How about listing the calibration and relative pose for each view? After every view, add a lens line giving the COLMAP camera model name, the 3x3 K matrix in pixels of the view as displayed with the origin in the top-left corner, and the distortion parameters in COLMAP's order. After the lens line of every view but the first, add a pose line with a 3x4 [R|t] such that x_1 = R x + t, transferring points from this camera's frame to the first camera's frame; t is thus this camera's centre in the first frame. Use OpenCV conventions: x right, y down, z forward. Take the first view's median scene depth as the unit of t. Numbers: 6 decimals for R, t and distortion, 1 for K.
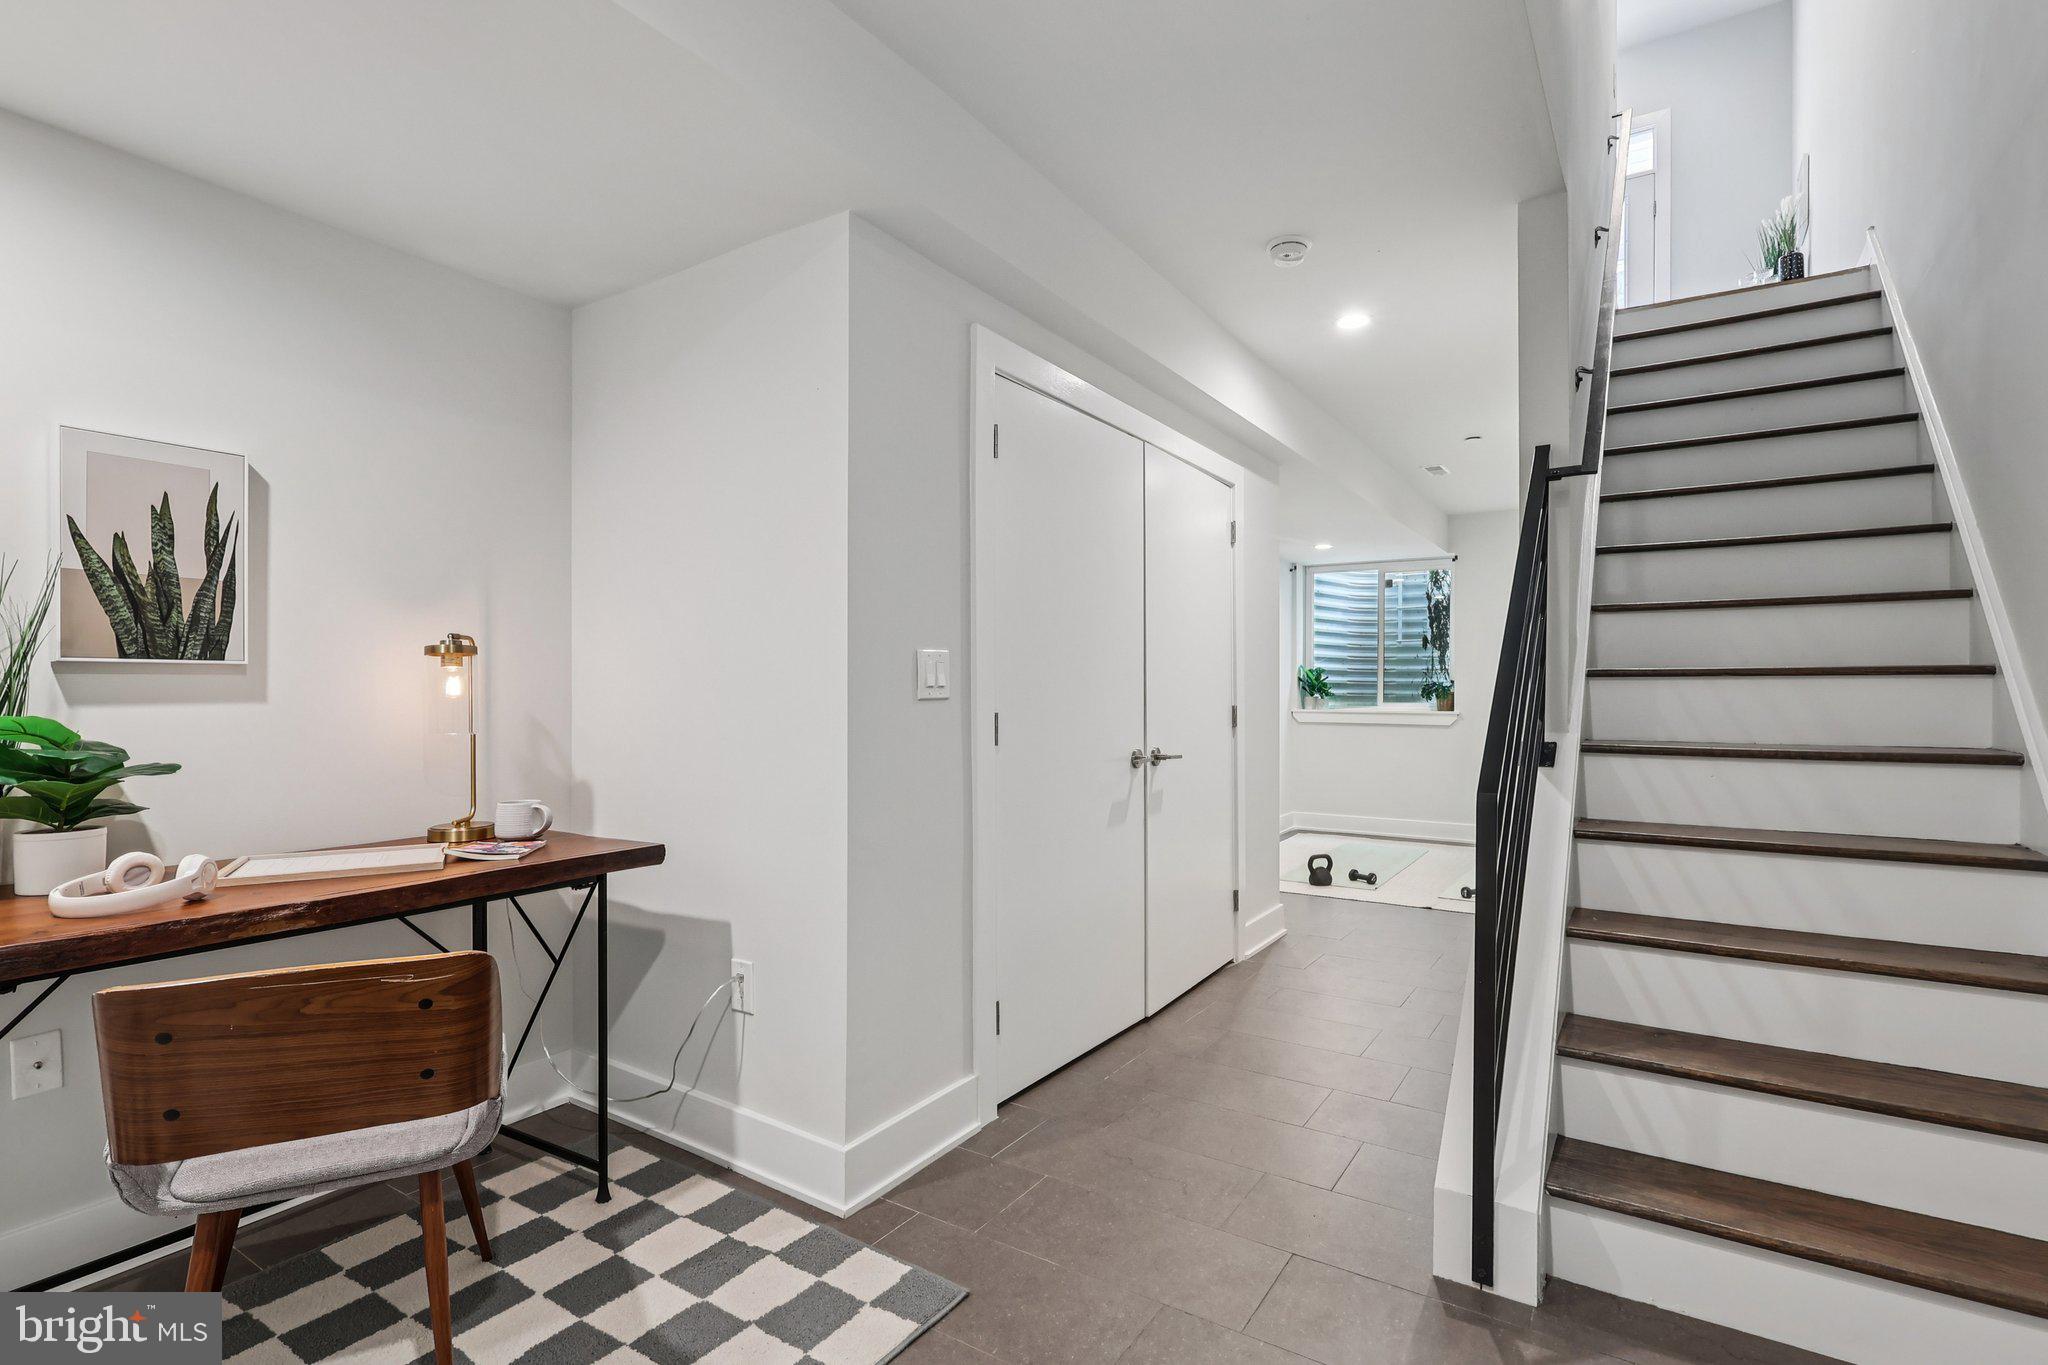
lens RADIAL K [[975.1, 0, 1030.6], [0, 975.1, 684.2], [0, 0, 1]] dist [-0.007017, 0.005164]
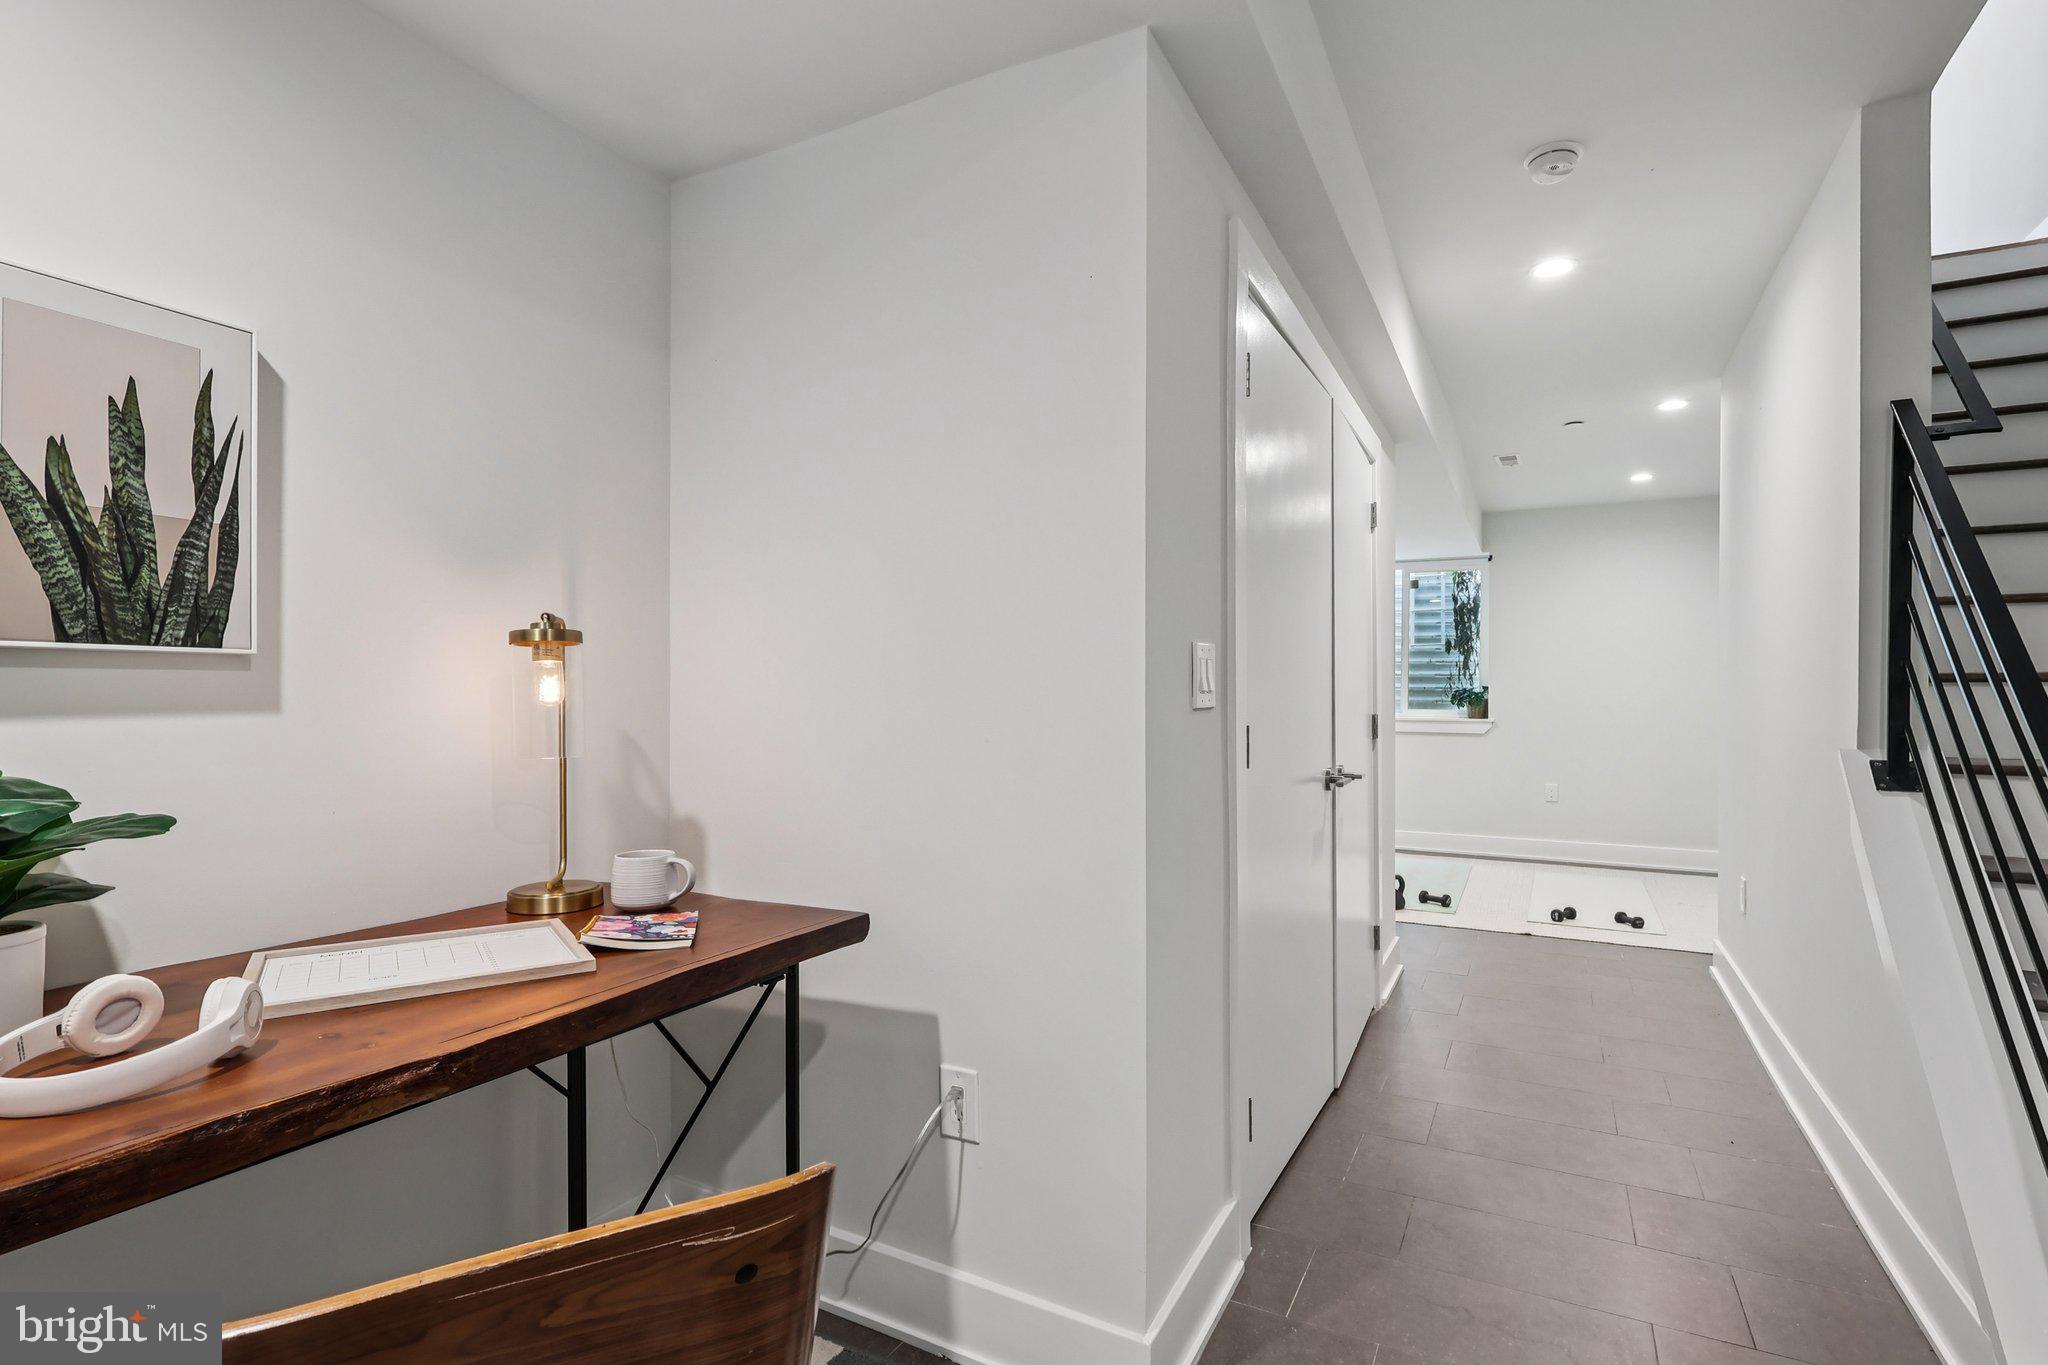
lens RADIAL K [[975.1, 0, 1017.8], [0, 975.1, 691.6], [0, 0, 1]] dist [-0.007017, 0.005164]
pose [[0.995615, 0.002211, 0.093517, -0.324145], [-0.002407, 0.999995, 0.001984, 0.001524], [-0.093513, -0.002200, 0.995616, 0.276387]]
